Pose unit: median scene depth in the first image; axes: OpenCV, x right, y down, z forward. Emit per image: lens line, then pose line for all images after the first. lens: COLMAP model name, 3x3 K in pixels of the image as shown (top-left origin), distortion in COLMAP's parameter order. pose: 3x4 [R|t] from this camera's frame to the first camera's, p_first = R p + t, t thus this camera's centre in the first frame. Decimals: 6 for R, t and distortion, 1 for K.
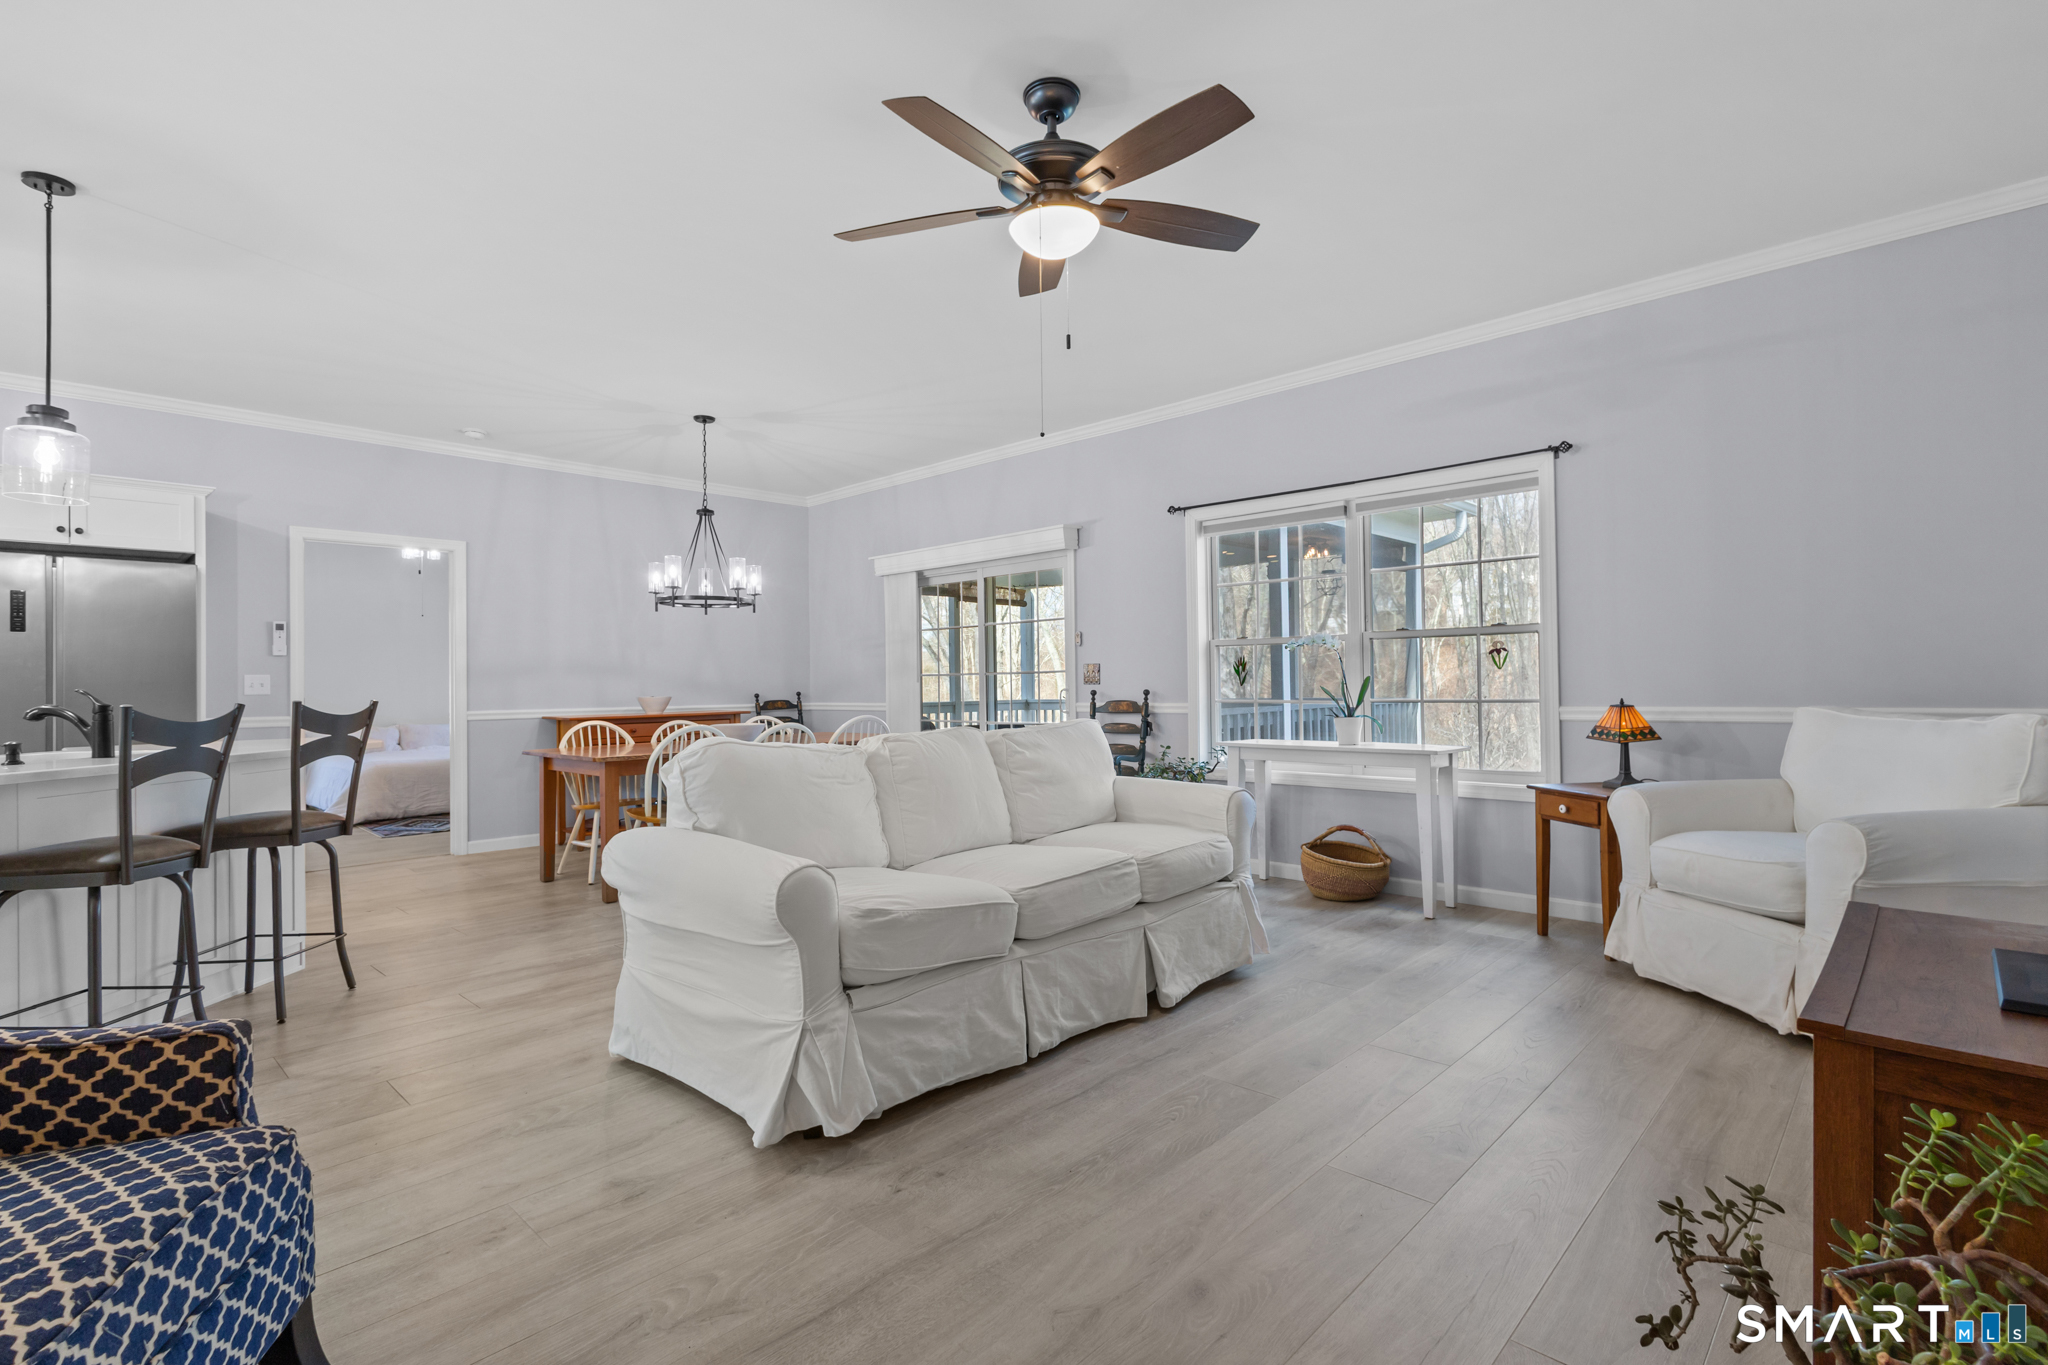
lens RADIAL K [[947.4, 0, 1034.6], [0, 947.4, 688.6], [0, 0, 1]] dist [0.005409, 0.000149]
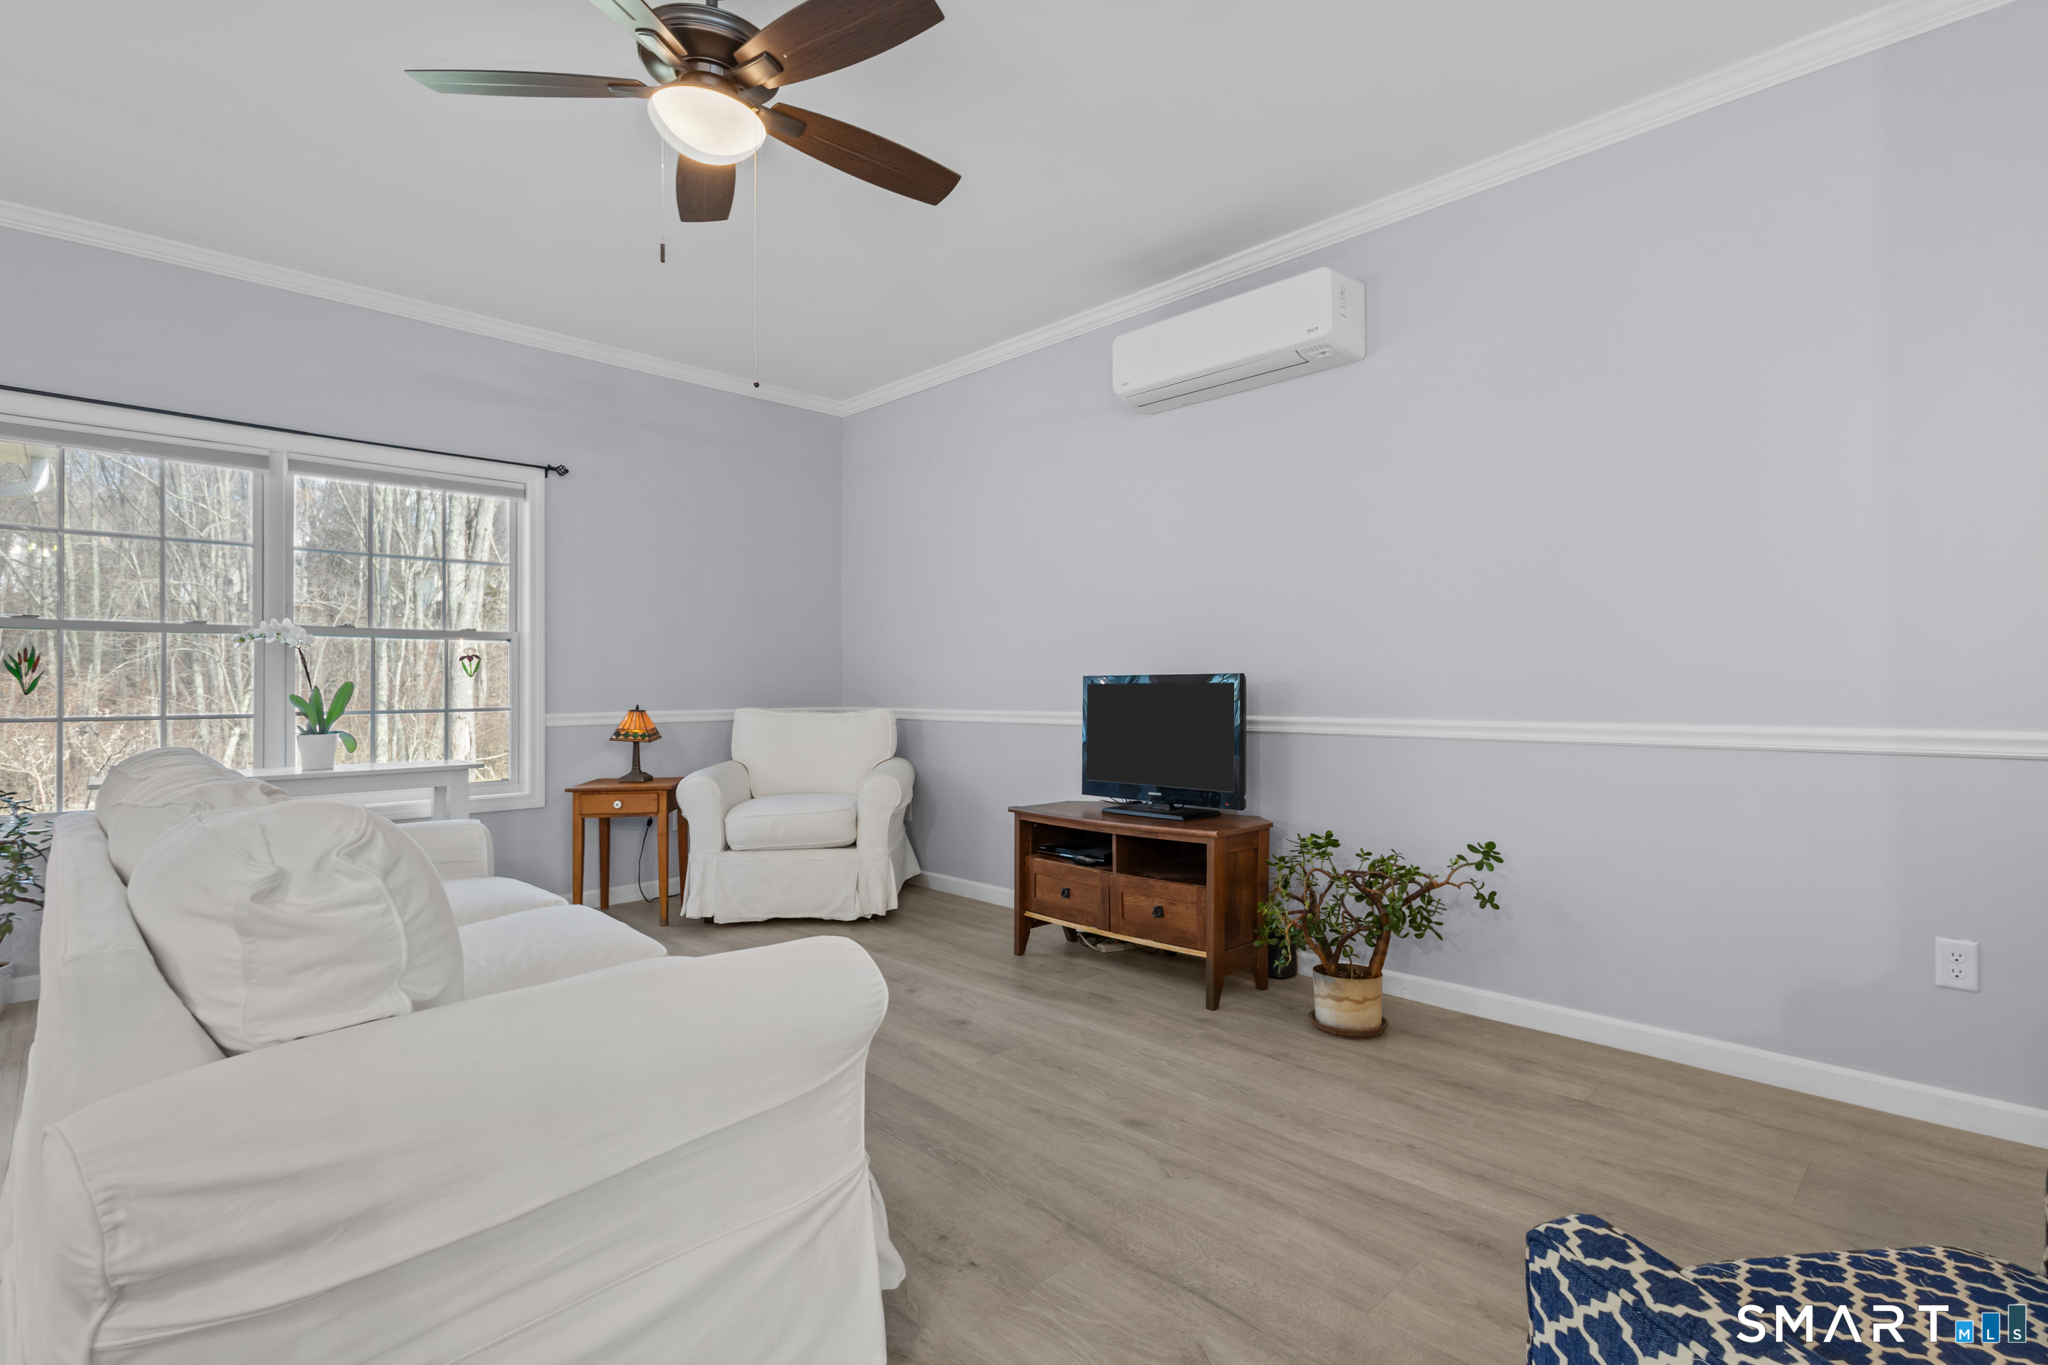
lens RADIAL K [[953.9, 0, 1024.0], [0, 953.9, 682.5], [0, 0, 1]] dist [0.002481, 0.000343]
pose [[0.035976, 0.019898, 0.999155, -0.475818], [0.008696, 0.999758, -0.020223, 0.010338], [-0.999315, 0.009416, 0.035794, 0.430629]]
